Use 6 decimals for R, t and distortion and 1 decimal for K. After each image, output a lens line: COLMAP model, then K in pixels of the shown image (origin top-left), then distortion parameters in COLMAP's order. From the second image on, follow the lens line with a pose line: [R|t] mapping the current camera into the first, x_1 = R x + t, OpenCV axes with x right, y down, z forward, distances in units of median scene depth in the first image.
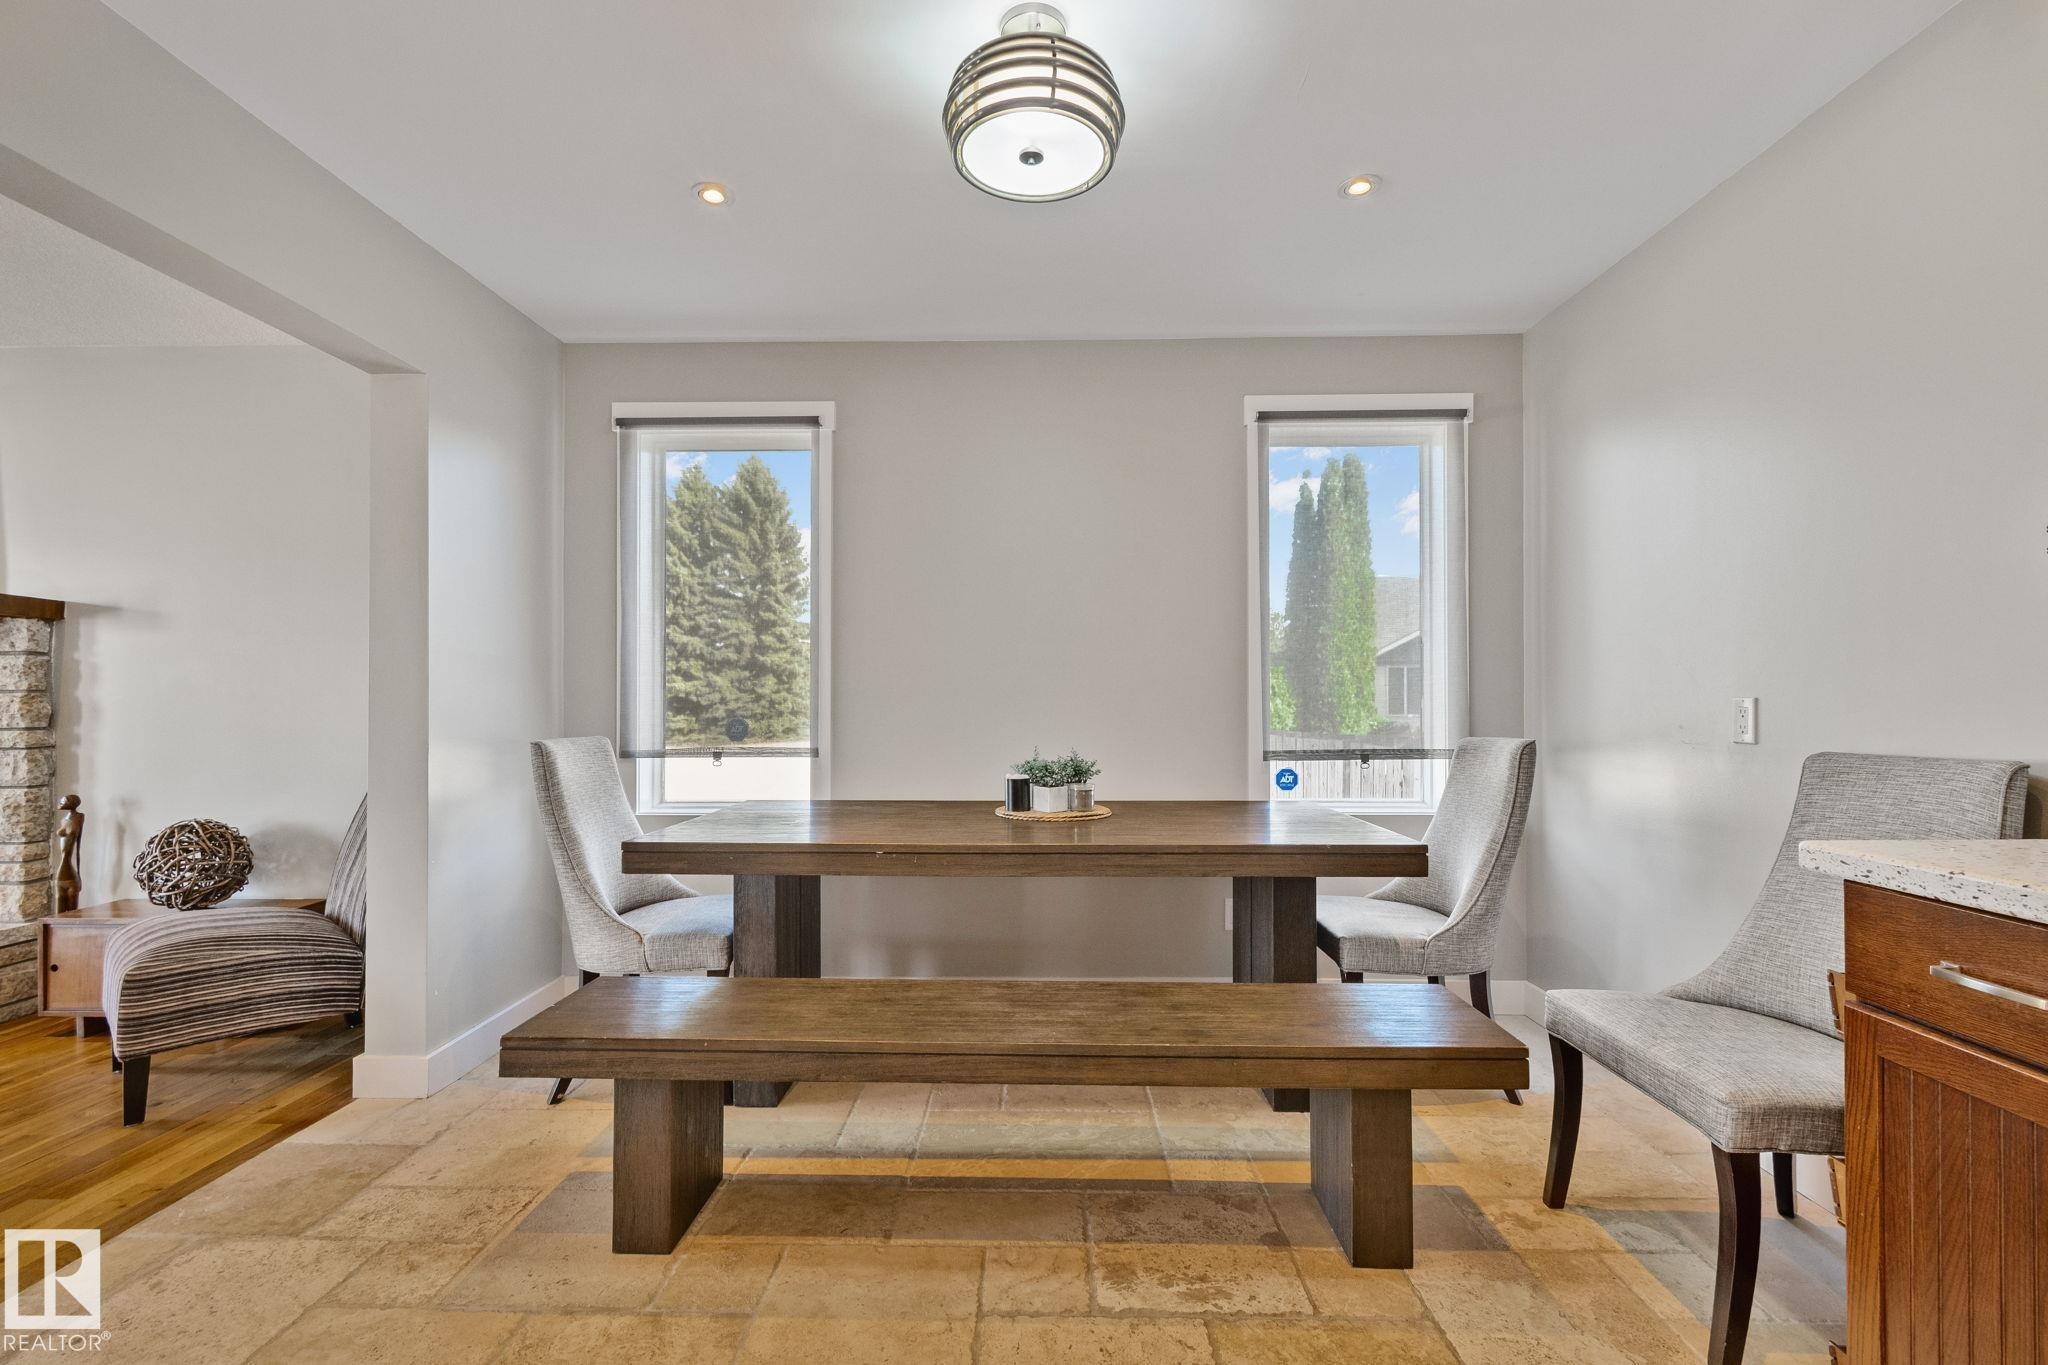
lens RADIAL K [[917.2, 0, 1024.0], [0, 917.2, 682.5], [0, 0, 1]] dist [-0.001021, -0.000242]
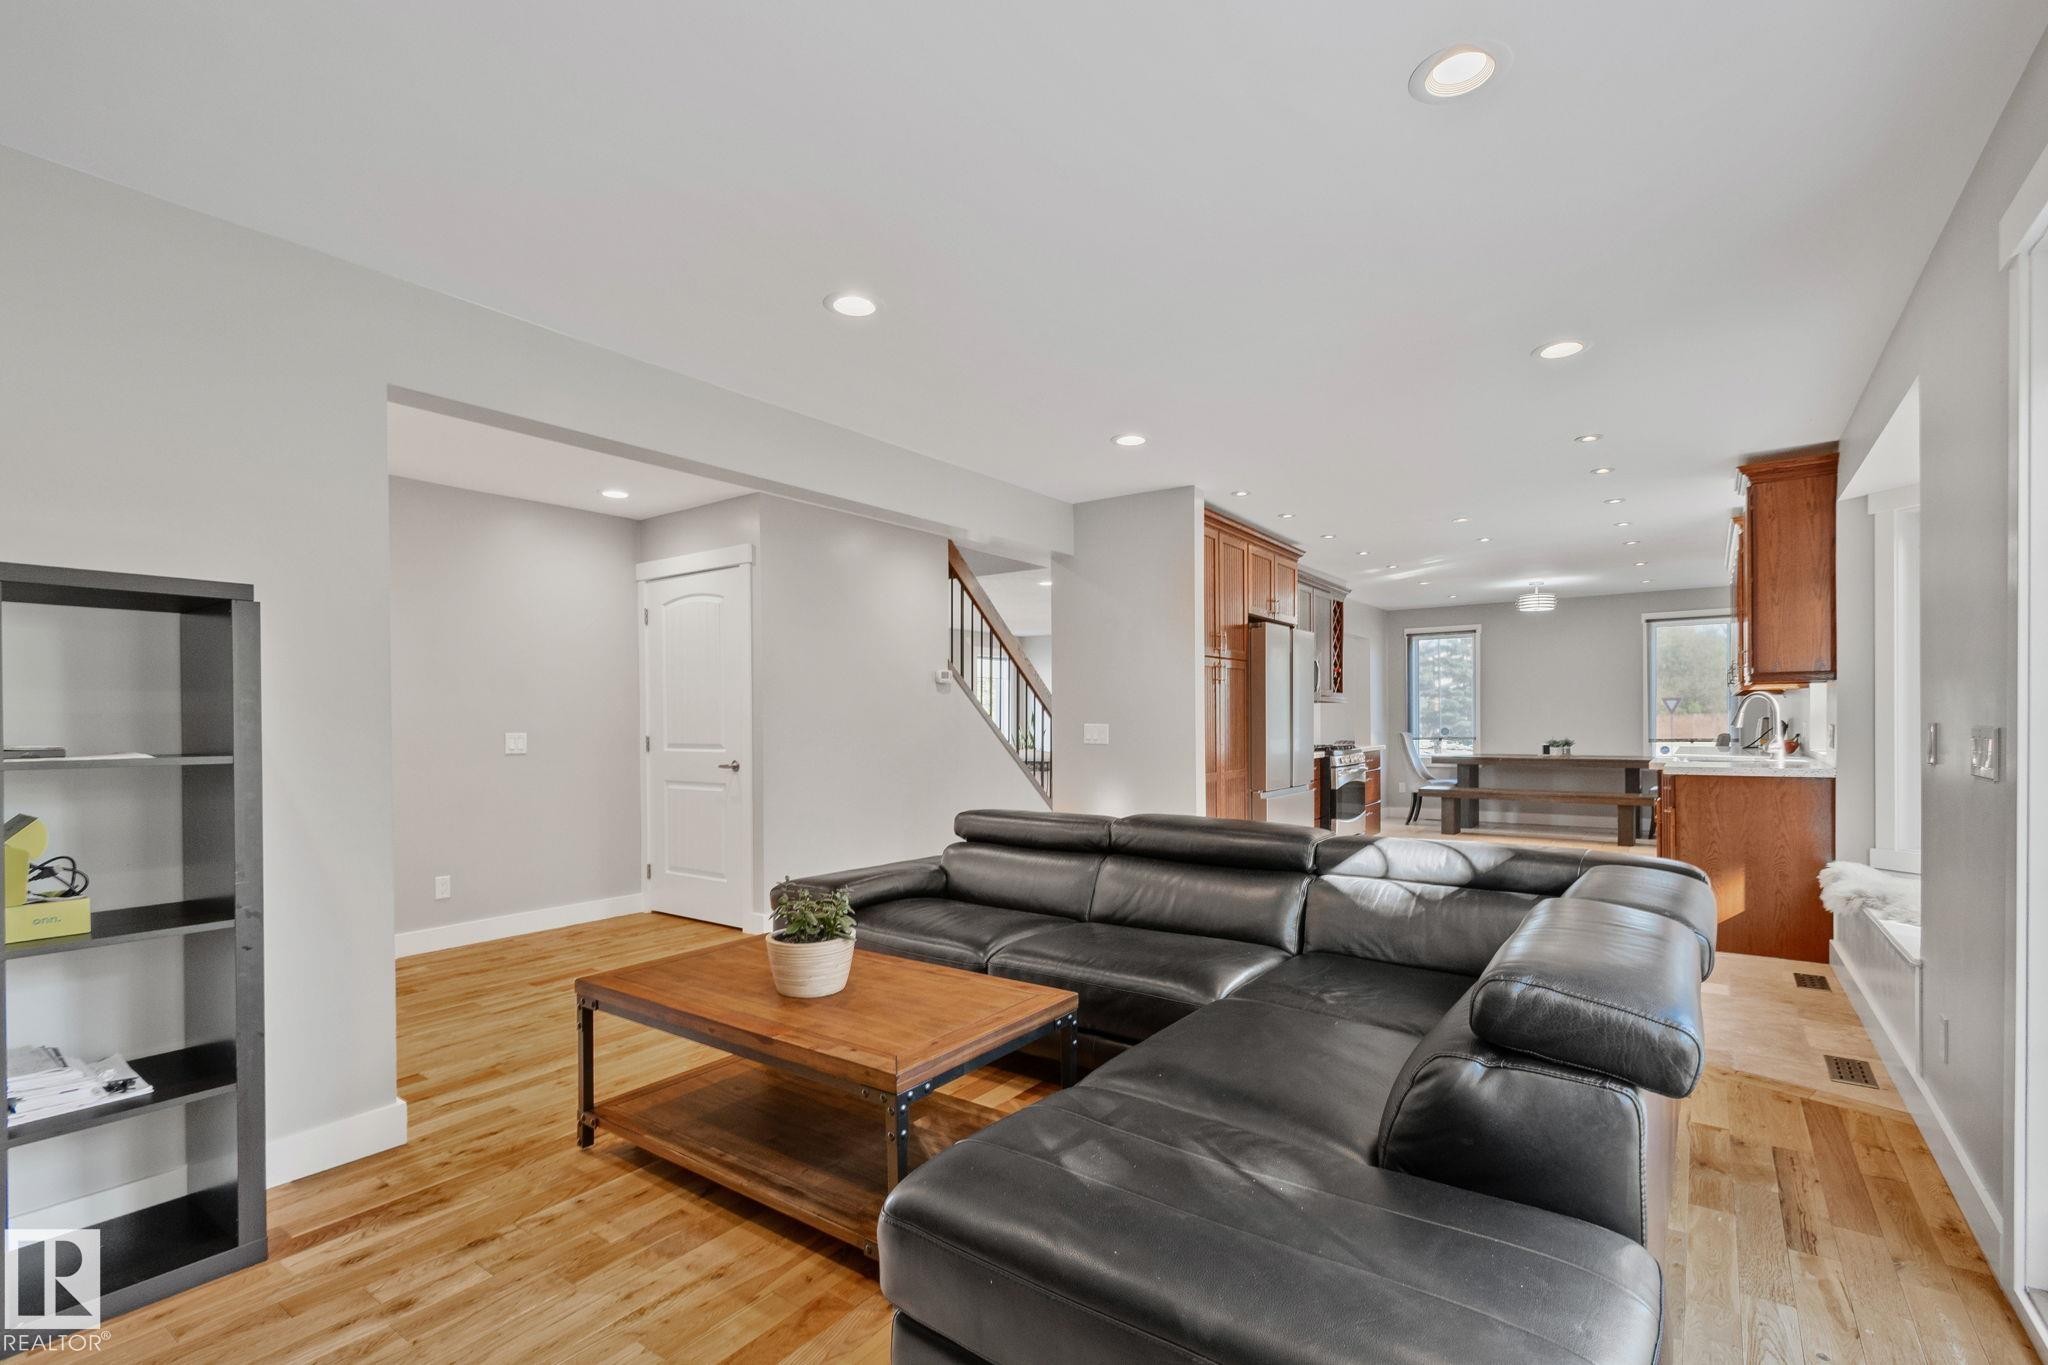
lens RADIAL K [[926.3, 0, 1015.6], [0, 926.3, 727.7], [0, 0, 1]] dist [0.002171, 0.000208]
pose [[0.816333, 0.000261, -0.577581, 0.323358], [0.015166, 0.999645, 0.021887, -0.052798], [0.577382, -0.026627, 0.816040, -2.515713]]
